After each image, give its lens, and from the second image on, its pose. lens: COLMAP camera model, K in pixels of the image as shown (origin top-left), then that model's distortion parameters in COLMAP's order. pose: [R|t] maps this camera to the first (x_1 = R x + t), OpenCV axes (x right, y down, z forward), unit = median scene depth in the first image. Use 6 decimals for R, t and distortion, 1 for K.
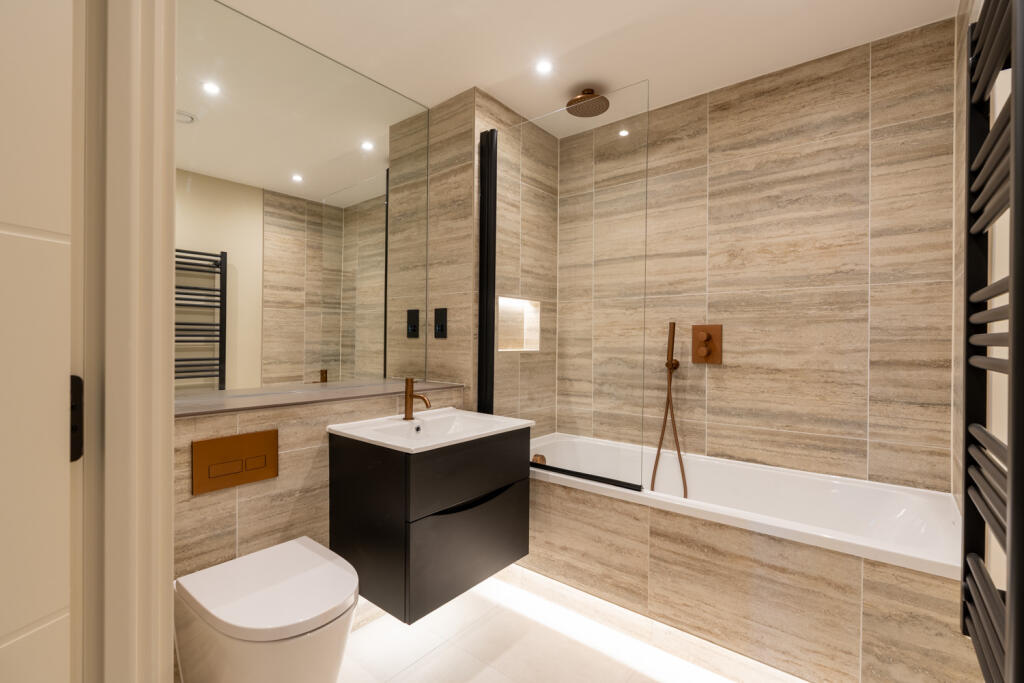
lens RADIAL K [[419.5, 0, 514.0], [0, 419.5, 322.4], [0, 0, 1]] dist [-0.003769, 0.000544]
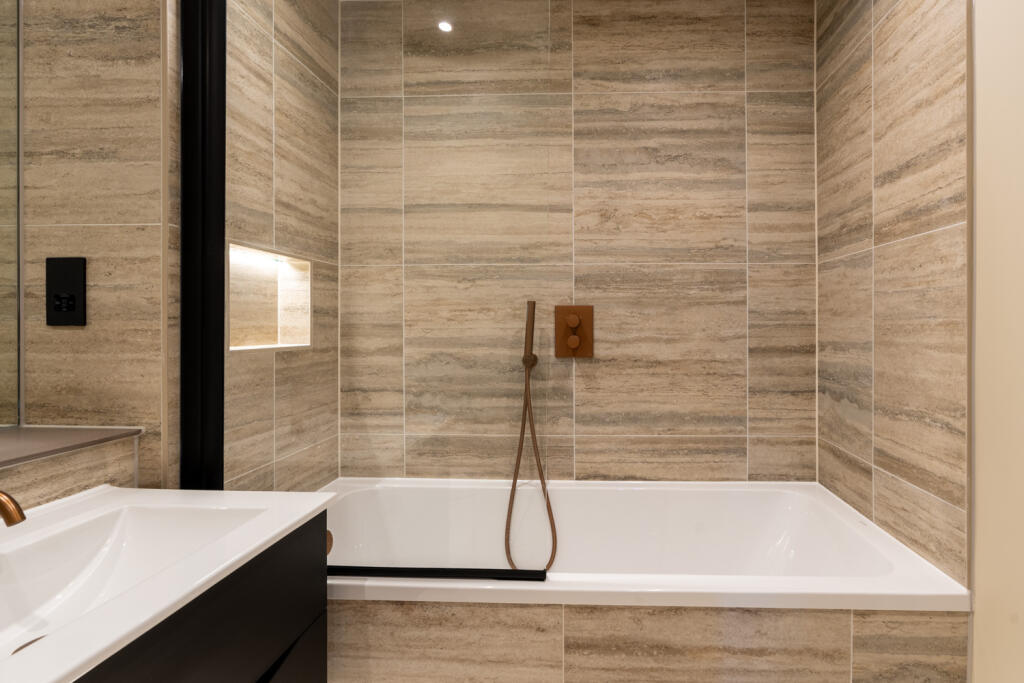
lens RADIAL K [[419.5, 0, 514.0], [0, 419.5, 322.4], [0, 0, 1]] dist [-0.003769, 0.000544]
pose [[0.804858, -0.003782, 0.593456, -0.074394], [-0.018792, 0.999316, 0.031855, 0.014350], [-0.593170, -0.036791, 0.804236, 0.476898]]
